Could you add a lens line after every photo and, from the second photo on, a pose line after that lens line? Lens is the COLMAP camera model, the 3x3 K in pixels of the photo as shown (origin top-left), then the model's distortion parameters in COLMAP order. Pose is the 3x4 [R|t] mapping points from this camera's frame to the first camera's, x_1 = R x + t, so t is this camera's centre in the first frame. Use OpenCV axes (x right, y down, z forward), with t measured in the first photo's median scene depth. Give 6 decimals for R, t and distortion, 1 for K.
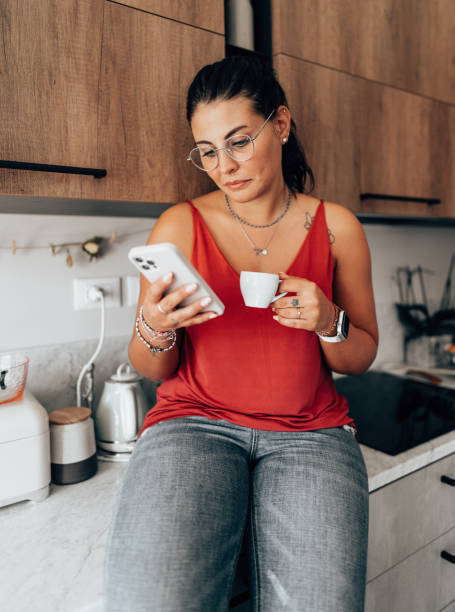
lens RADIAL K [[455.6, 0, 225.8], [0, 455.6, 273.0], [0, 0, 1]] dist [0.003010, 0.000346]
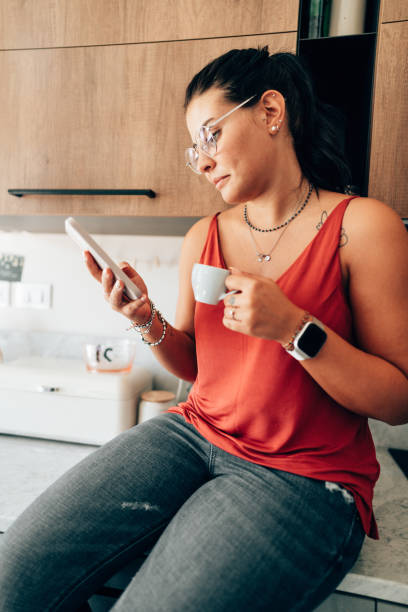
lens RADIAL K [[396.7, 0, 202.9], [0, 396.7, 313.8], [0, 0, 1]] dist [-0.020555, 0.050651]
pose [[0.706532, 0.086172, -0.702415, 0.551760], [-0.089851, 0.995449, 0.031744, 0.048519], [0.701954, 0.040685, 0.711059, 0.360644]]
